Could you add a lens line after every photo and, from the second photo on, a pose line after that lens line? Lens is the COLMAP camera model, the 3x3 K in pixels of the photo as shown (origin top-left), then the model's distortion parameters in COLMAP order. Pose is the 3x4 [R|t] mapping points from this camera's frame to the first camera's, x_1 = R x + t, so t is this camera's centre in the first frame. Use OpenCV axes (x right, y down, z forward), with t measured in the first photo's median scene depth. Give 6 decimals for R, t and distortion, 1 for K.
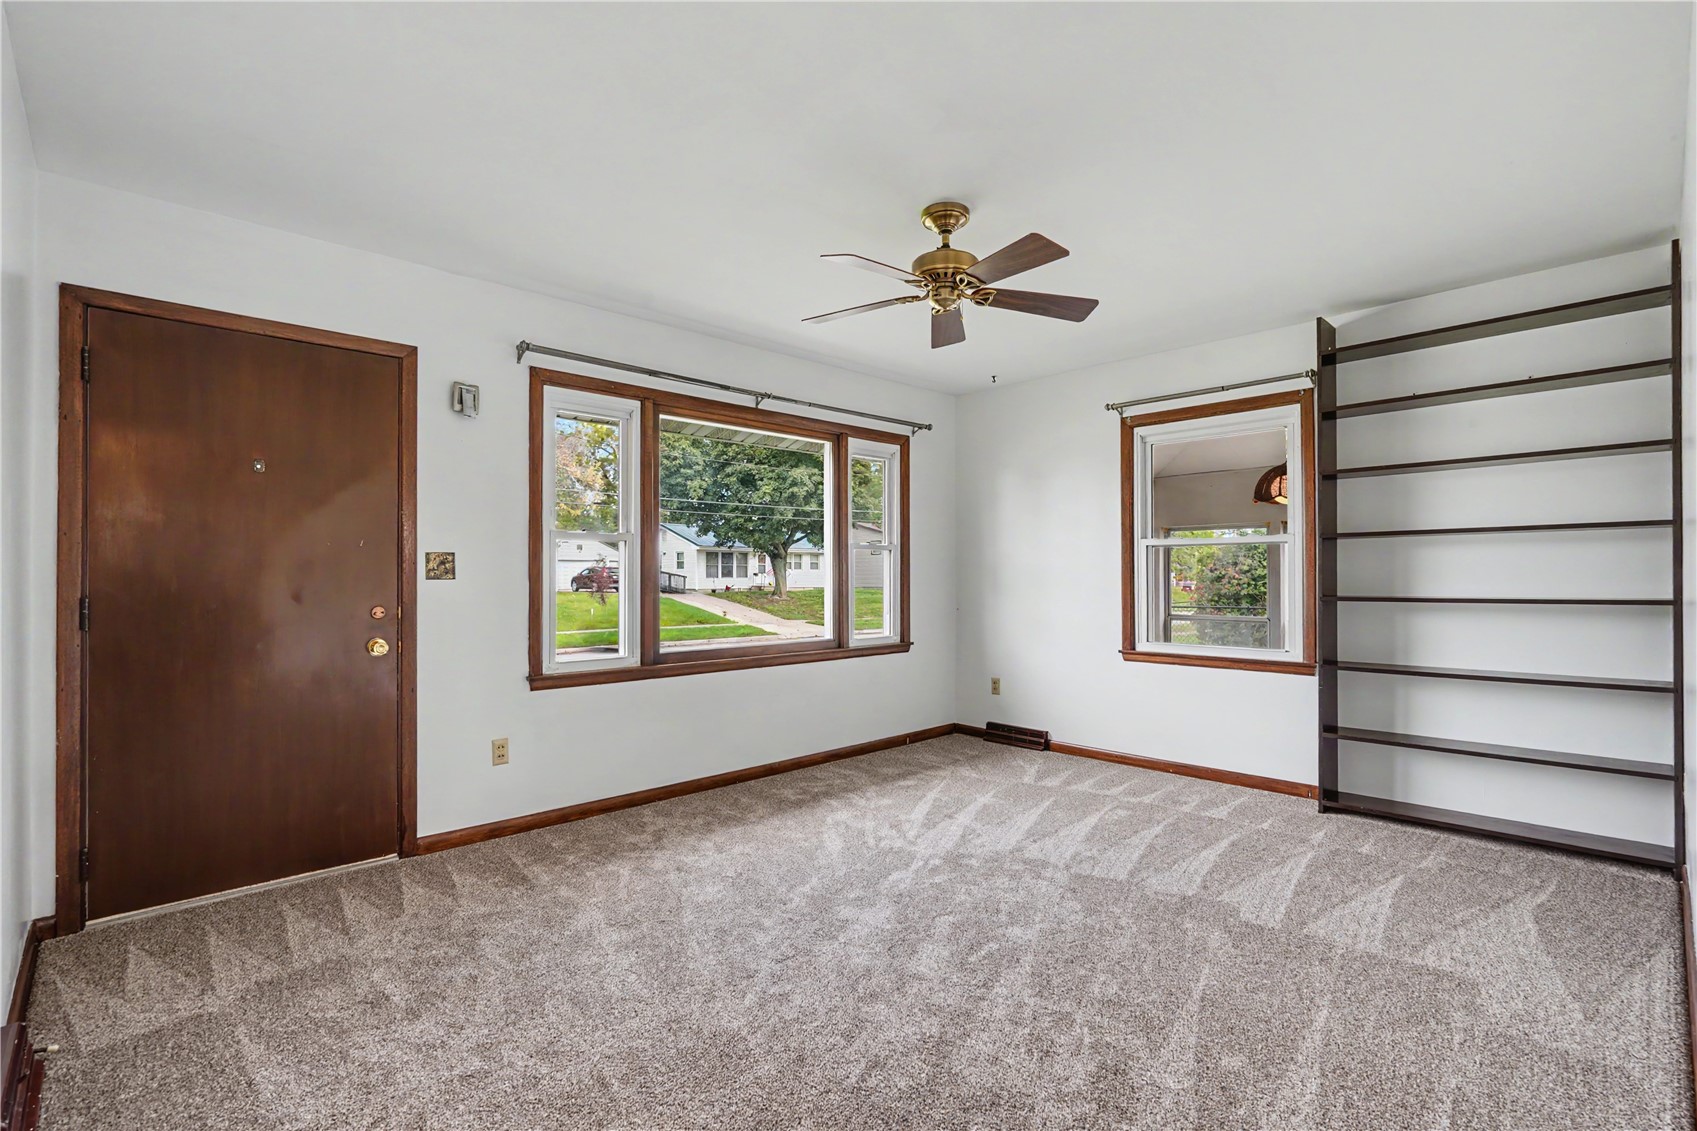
lens RADIAL K [[772.1, 0, 854.3], [0, 772.1, 573.1], [0, 0, 1]] dist [-0.001350, 0.000166]
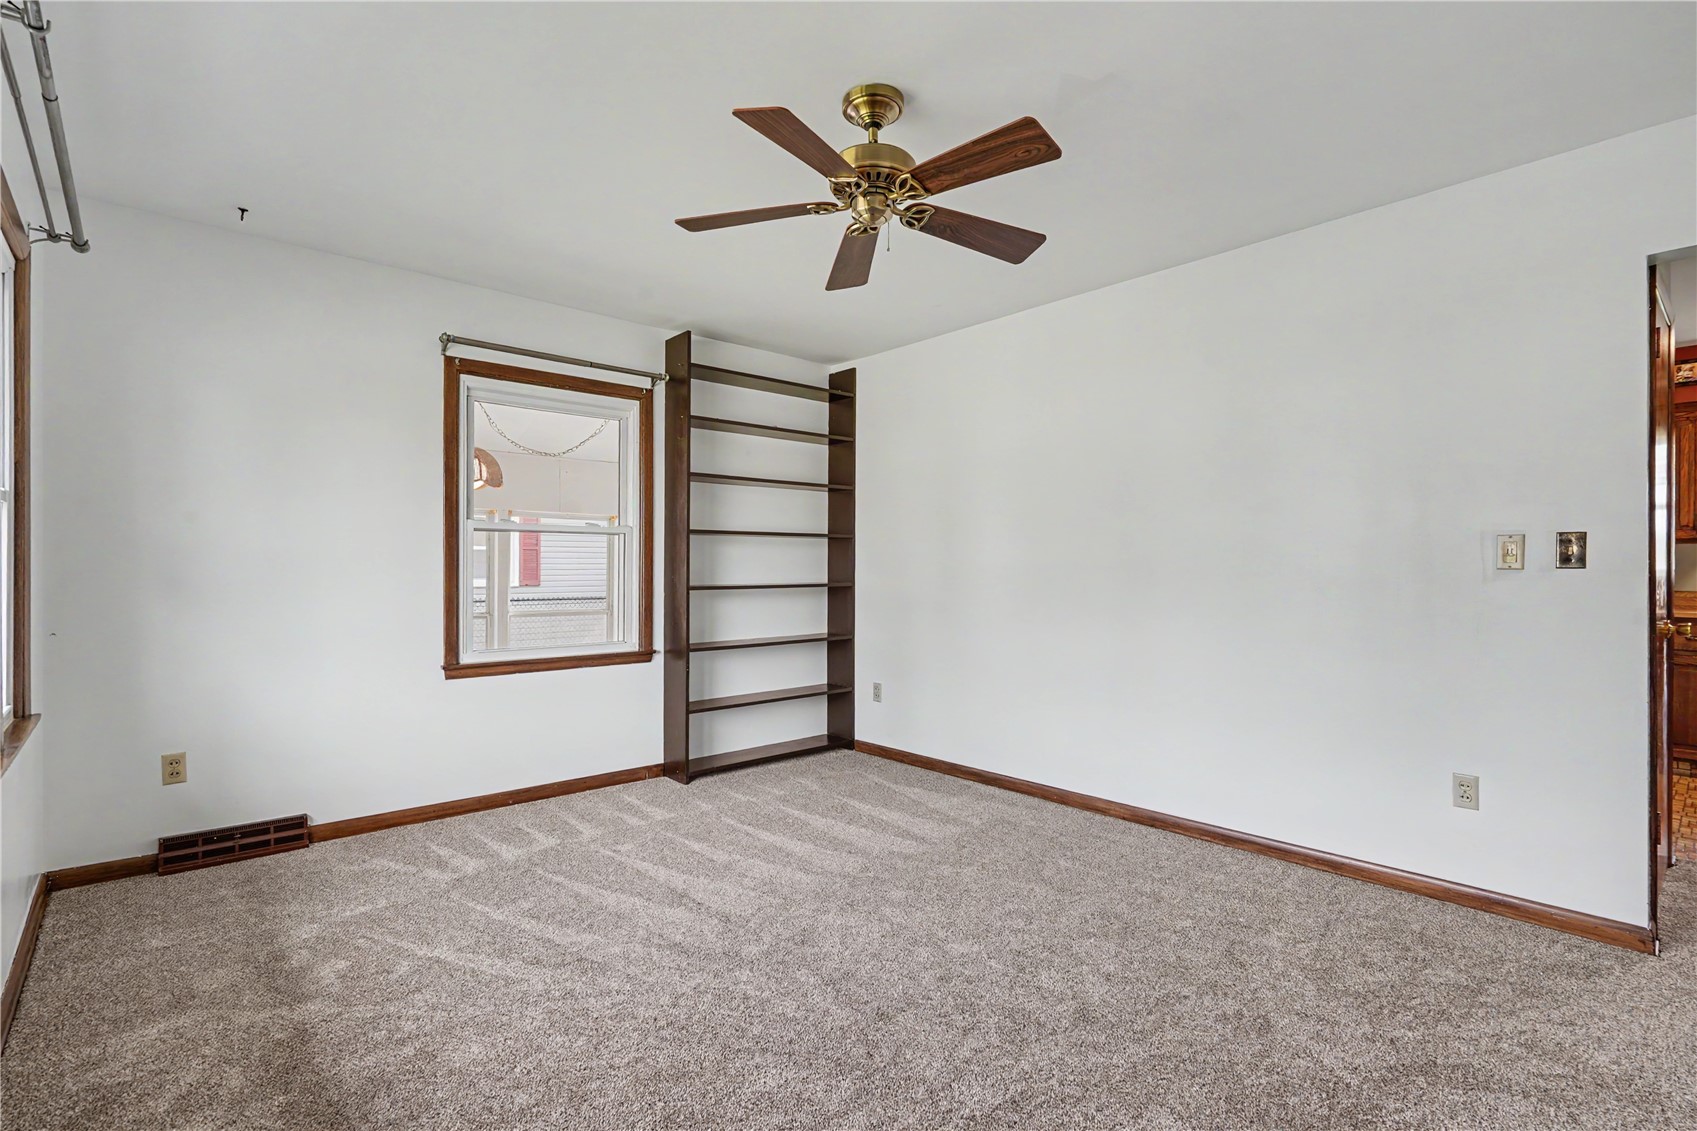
lens RADIAL K [[772.1, 0, 853.7], [0, 772.1, 567.7], [0, 0, 1]] dist [-0.001350, 0.000166]
pose [[0.047924, 0.005858, 0.998834, -0.471716], [-0.005613, 0.999969, -0.005596, 0.008450], [-0.998835, -0.005339, 0.047955, 0.702405]]
